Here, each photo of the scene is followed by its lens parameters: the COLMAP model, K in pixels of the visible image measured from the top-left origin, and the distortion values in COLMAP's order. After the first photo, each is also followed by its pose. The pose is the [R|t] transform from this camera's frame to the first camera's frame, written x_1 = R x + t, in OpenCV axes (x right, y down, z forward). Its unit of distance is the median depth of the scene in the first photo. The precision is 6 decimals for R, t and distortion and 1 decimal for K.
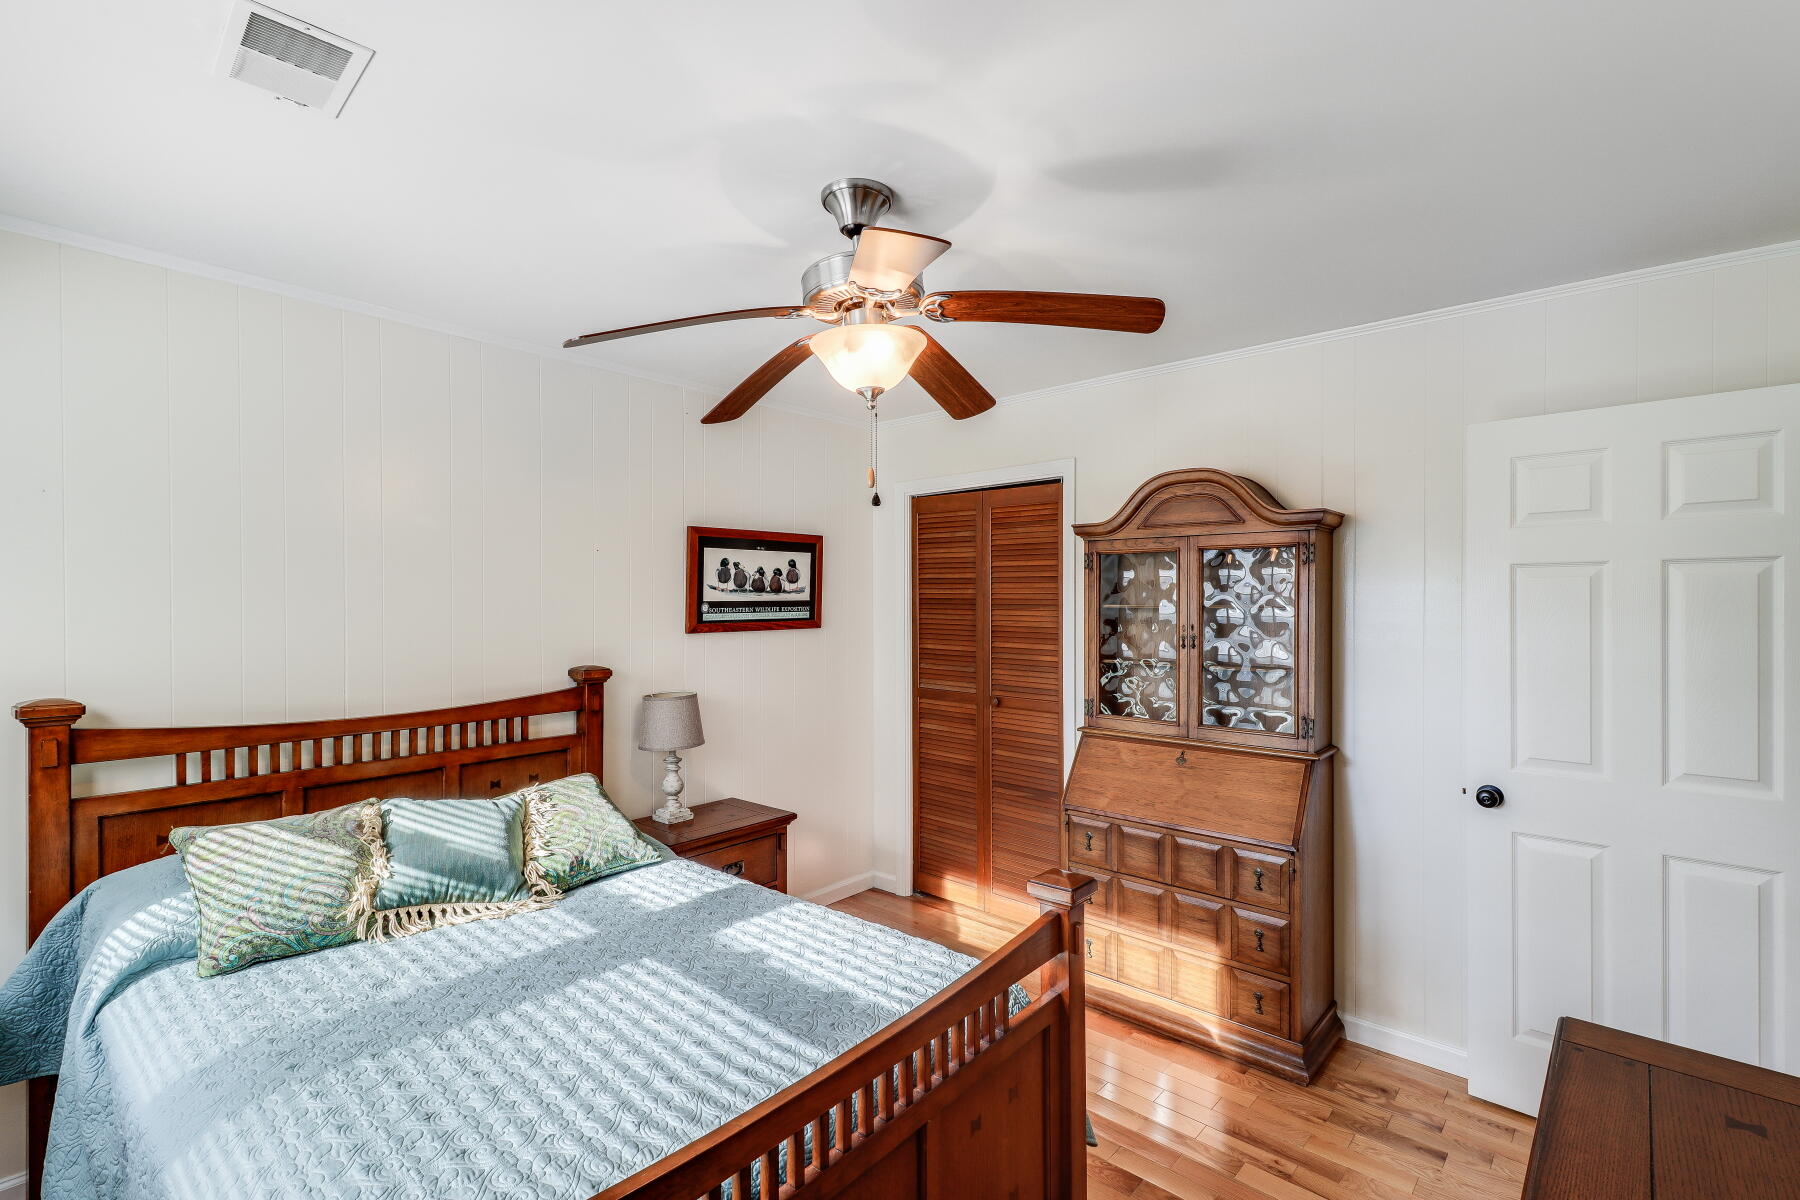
lens RADIAL K [[815.8, 0, 900.0], [0, 815.8, 600.0], [0, 0, 1]] dist [-0.001544, -0.000143]
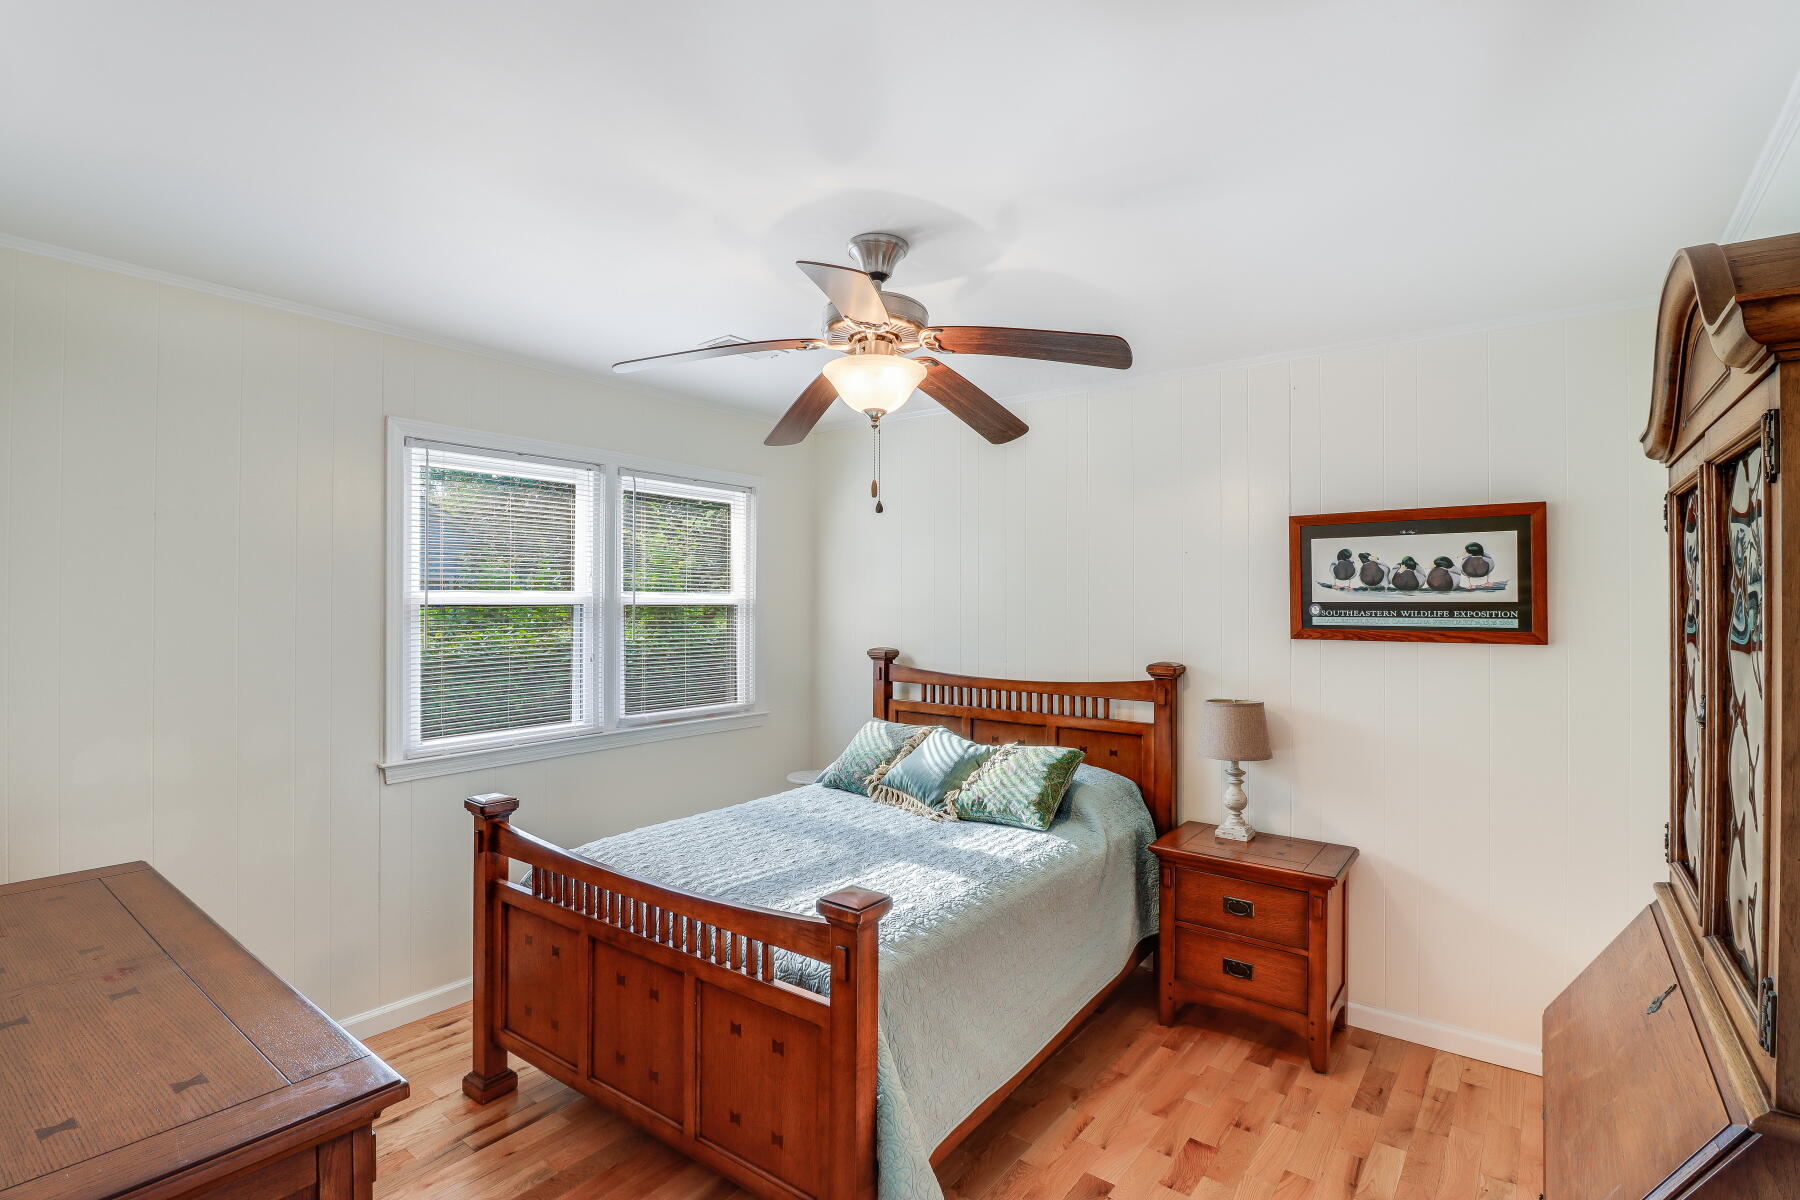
lens RADIAL K [[833.1, 0, 900.0], [0, 833.1, 600.0], [0, 0, 1]] dist [0.000171, -0.000159]
pose [[0.075835, -0.000885, -0.997120, 0.584438], [-0.004746, 0.999988, -0.001248, 0.002477], [0.997109, 0.004827, 0.075830, 0.496113]]
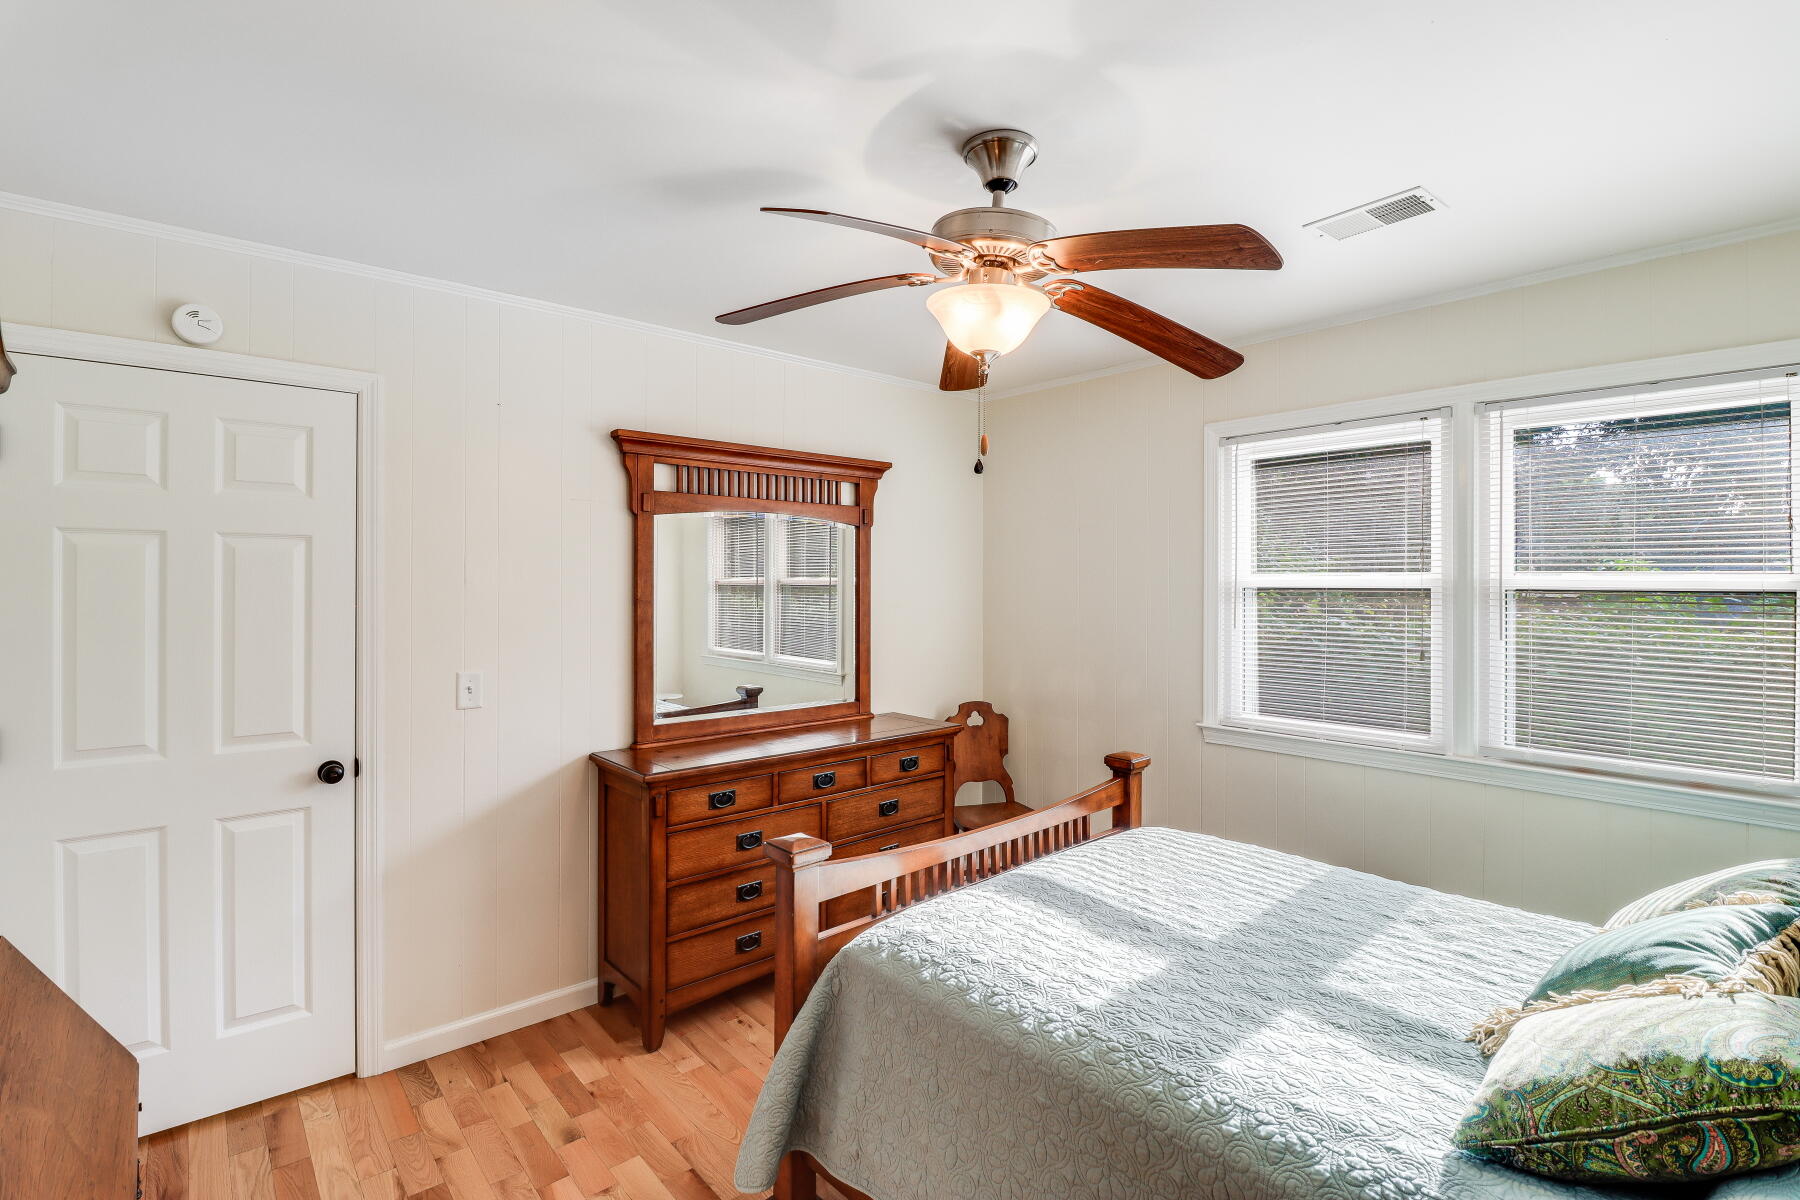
lens RADIAL K [[833.1, 0, 900.0], [0, 833.1, 600.0], [0, 0, 1]] dist [0.000171, -0.000159]
pose [[-0.995263, -0.008736, 0.096826, -0.014010], [-0.006215, 0.999635, 0.026309, 0.001145], [-0.097020, 0.025583, -0.994954, 1.032559]]
